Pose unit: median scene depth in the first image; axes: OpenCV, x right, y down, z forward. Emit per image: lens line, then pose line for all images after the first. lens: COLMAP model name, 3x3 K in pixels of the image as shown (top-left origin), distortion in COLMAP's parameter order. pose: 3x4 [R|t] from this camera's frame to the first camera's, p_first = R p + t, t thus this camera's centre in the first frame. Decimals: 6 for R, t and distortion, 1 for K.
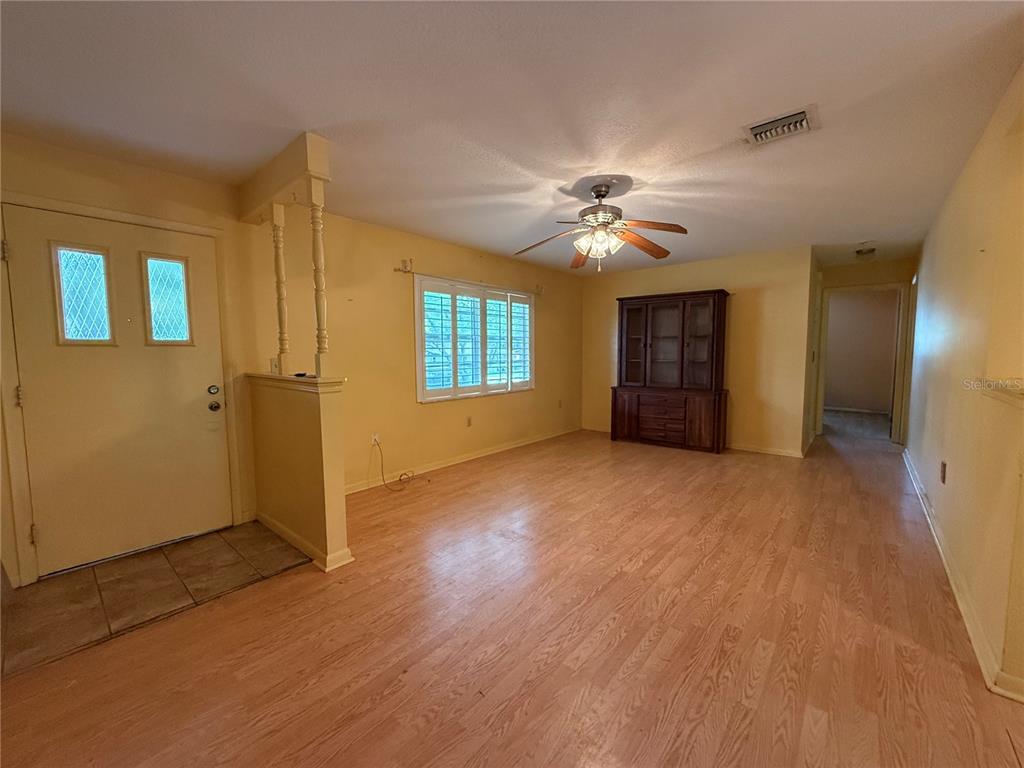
lens RADIAL K [[408.0, 0, 511.2], [0, 408.0, 384.5], [0, 0, 1]] dist [-0.000647, -0.000004]
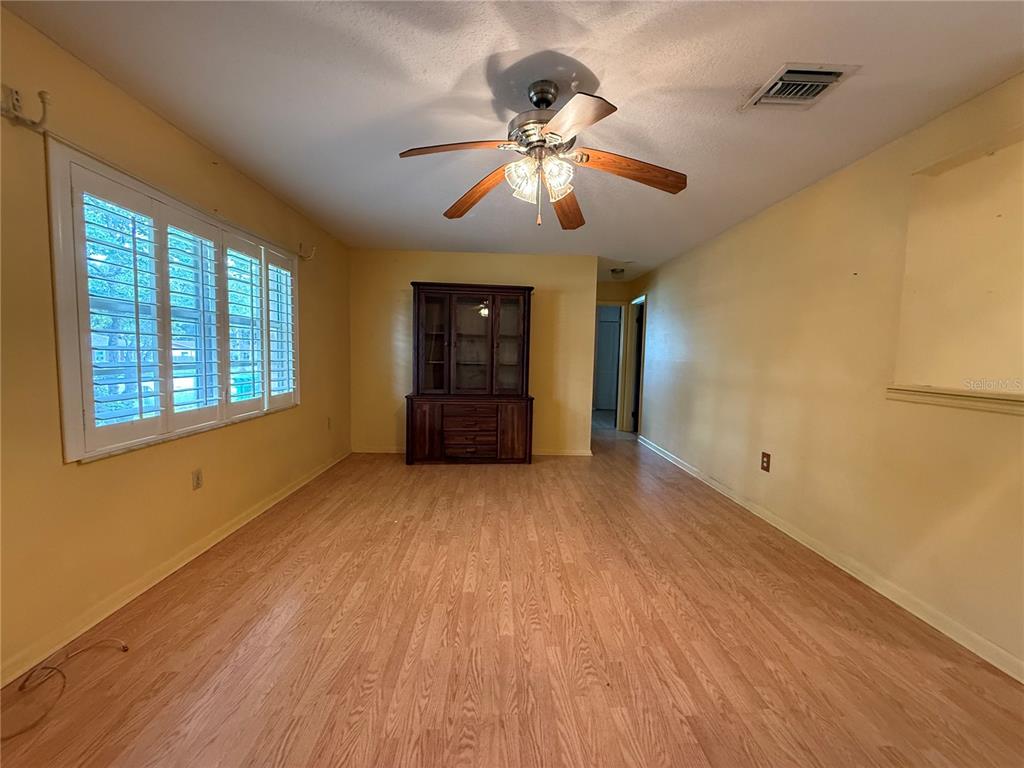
lens RADIAL K [[408.0, 0, 511.0], [0, 408.0, 384.3], [0, 0, 1]] dist [-0.000647, -0.000004]
pose [[0.738628, -0.026298, 0.673600, -0.197575], [0.025855, 0.999609, 0.010674, -0.030140], [-0.673617, 0.009532, 0.739019, 0.455483]]
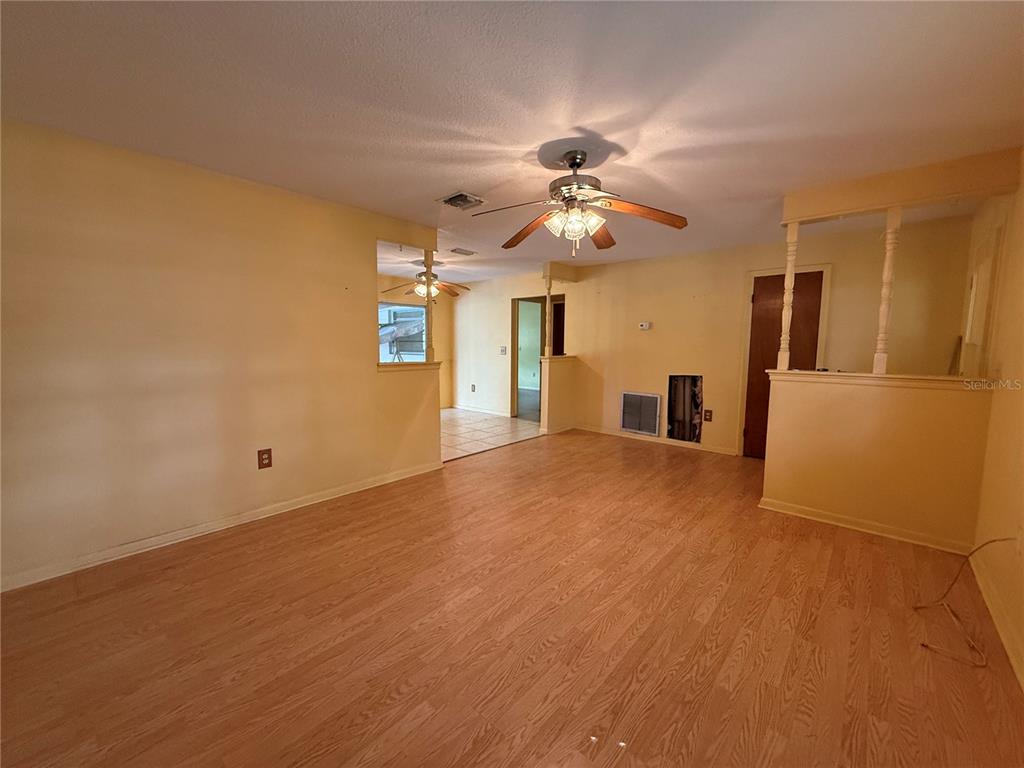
lens RADIAL K [[408.0, 0, 509.9], [0, 408.0, 384.6], [0, 0, 1]] dist [-0.000647, -0.000004]
pose [[-0.999701, -0.000683, 0.024435, 0.261640], [0.003787, 0.983212, 0.182430, -0.138596], [-0.024149, 0.182468, -0.982915, 1.502159]]
